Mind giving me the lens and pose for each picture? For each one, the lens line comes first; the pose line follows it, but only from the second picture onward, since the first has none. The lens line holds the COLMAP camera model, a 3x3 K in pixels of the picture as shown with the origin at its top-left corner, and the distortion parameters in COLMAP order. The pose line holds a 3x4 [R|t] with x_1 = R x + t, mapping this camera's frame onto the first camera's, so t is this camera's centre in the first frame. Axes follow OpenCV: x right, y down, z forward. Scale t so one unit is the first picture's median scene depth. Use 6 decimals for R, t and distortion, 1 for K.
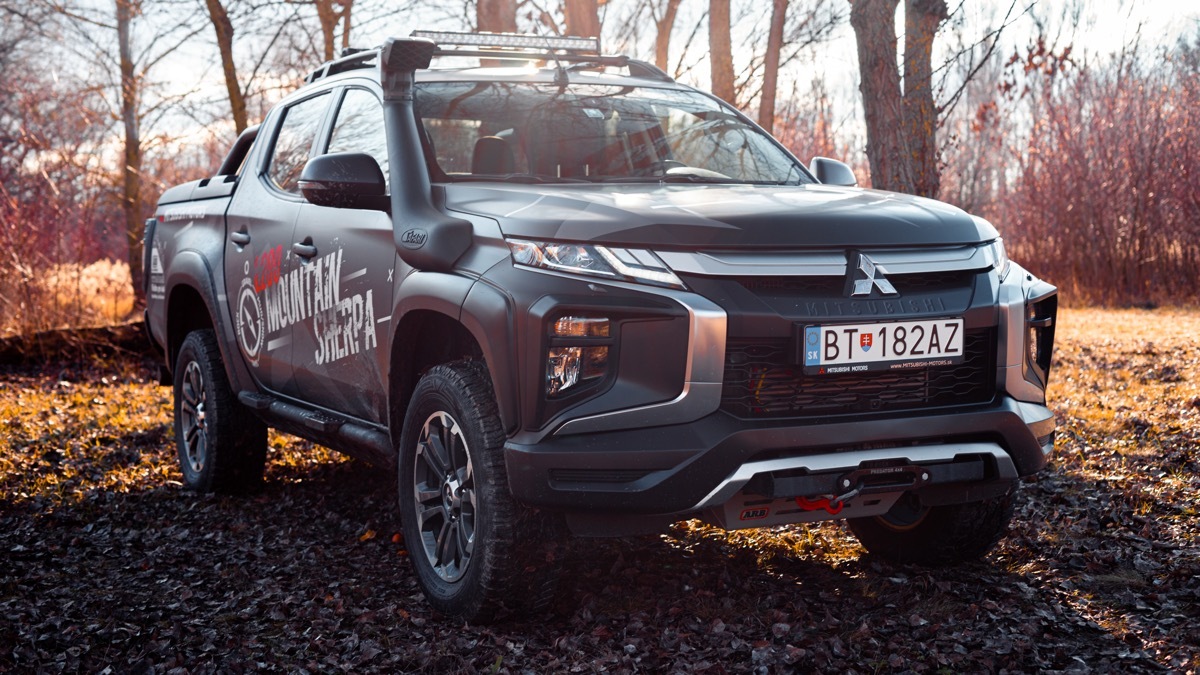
lens RADIAL K [[1779.8, 0, 564.4], [0, 1779.8, 342.9], [0, 0, 1]] dist [-0.009884, -0.019665]
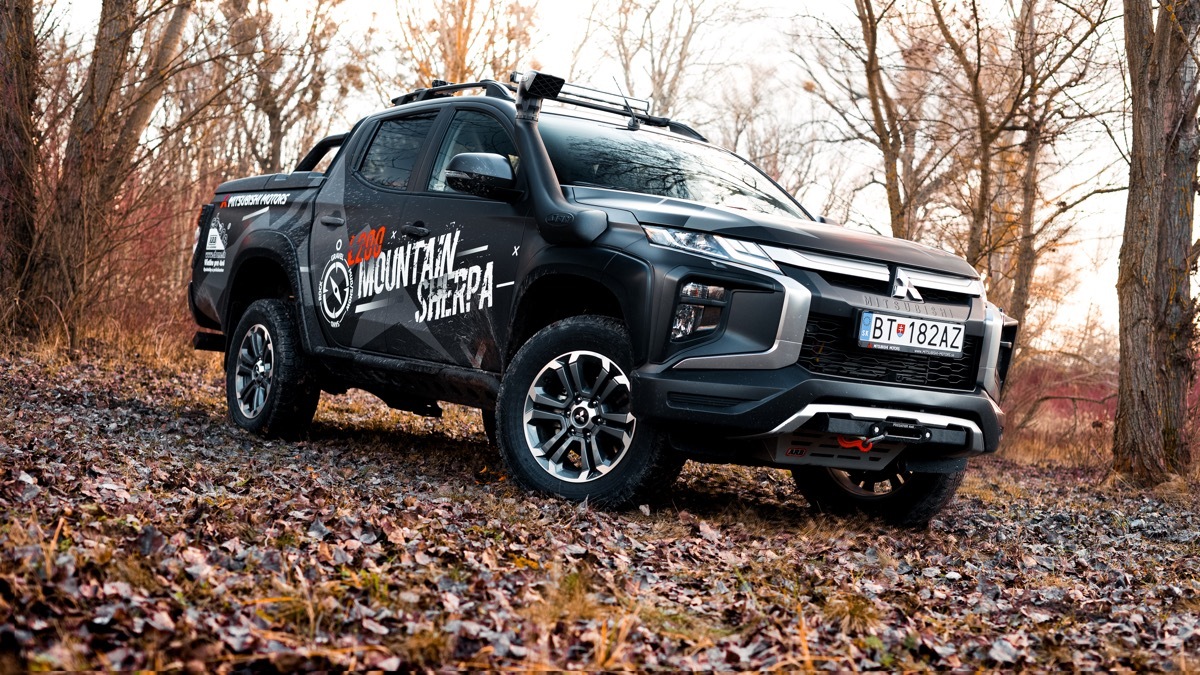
lens RADIAL K [[1784.8, 0, 600.0], [0, 1784.8, 337.5], [0, 0, 1]] dist [-0.011410, -0.011530]
pose [[0.982448, 0.125948, 0.137594, -0.243380], [-0.116832, 0.990505, -0.072463, 0.129514], [-0.145414, 0.055115, 0.987834, -0.324444]]
